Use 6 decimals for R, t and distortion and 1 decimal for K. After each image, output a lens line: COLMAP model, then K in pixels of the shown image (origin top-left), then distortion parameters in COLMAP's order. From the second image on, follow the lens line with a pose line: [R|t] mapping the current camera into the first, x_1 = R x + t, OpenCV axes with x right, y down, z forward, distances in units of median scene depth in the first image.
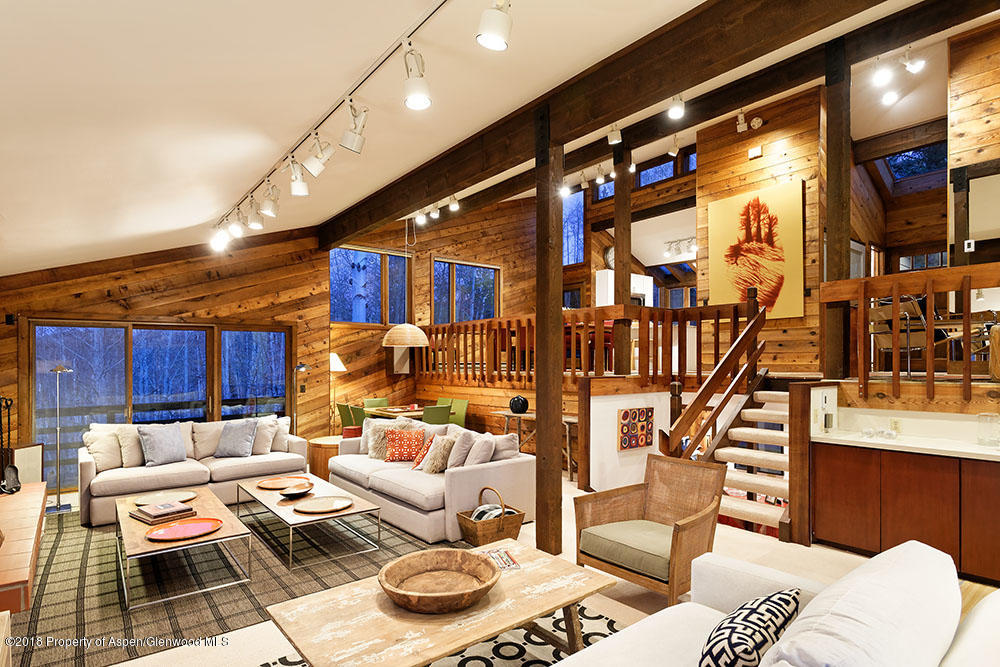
lens RADIAL K [[528.7, 0, 513.5], [0, 528.7, 347.7], [0, 0, 1]] dist [0.000464, 0.001415]
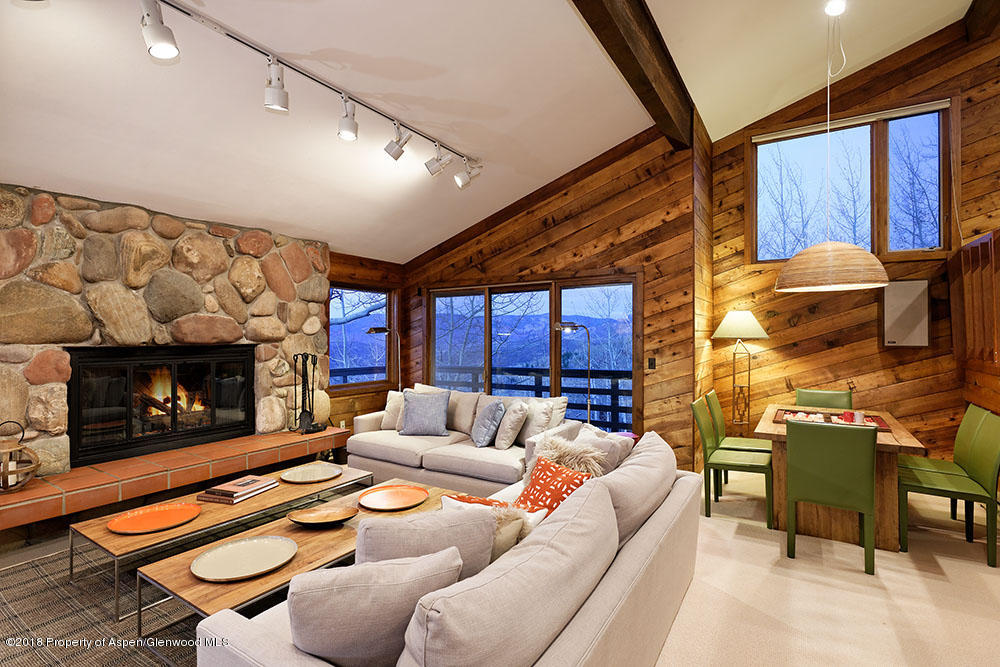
lens RADIAL K [[472.0, 0, 500.0], [0, 472.0, 333.5], [0, 0, 1]] dist [0.000943, 0.000169]
pose [[0.314075, 0.007293, -0.949370, 0.124416], [0.026330, 0.999519, 0.016389, 0.026159], [0.949033, -0.030144, 0.313732, 0.668044]]
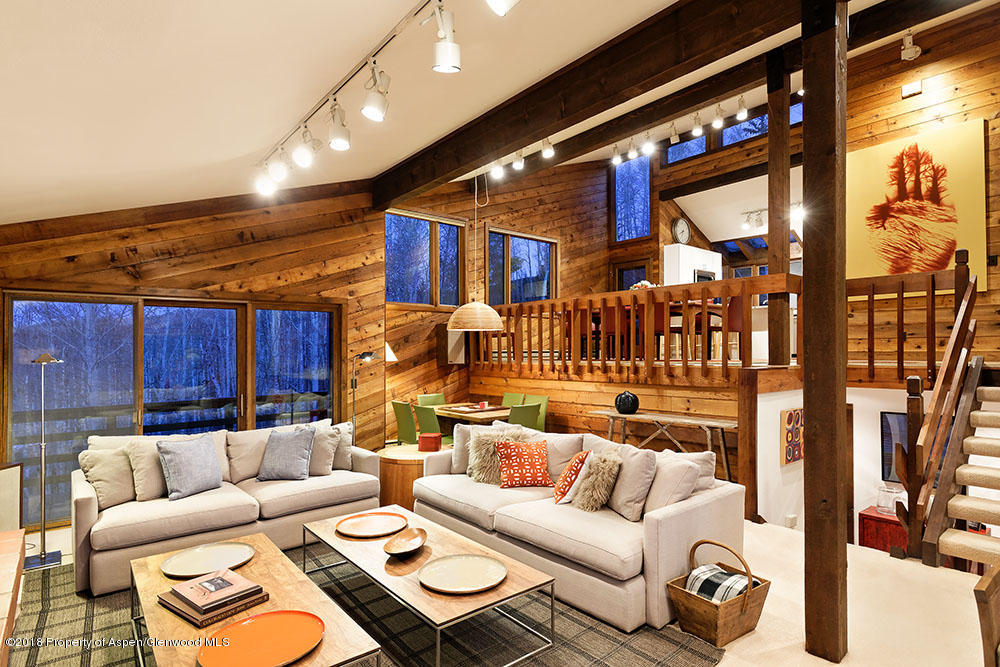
lens RADIAL K [[522.3, 0, 500.0], [0, 522.3, 333.5], [0, 0, 1]] dist [0.000863, 0.000287]
pose [[0.999991, -0.002071, 0.003674, -0.196998], [0.002097, 0.999972, -0.007162, 0.009529], [-0.003659, 0.007169, 0.999968, 0.233102]]
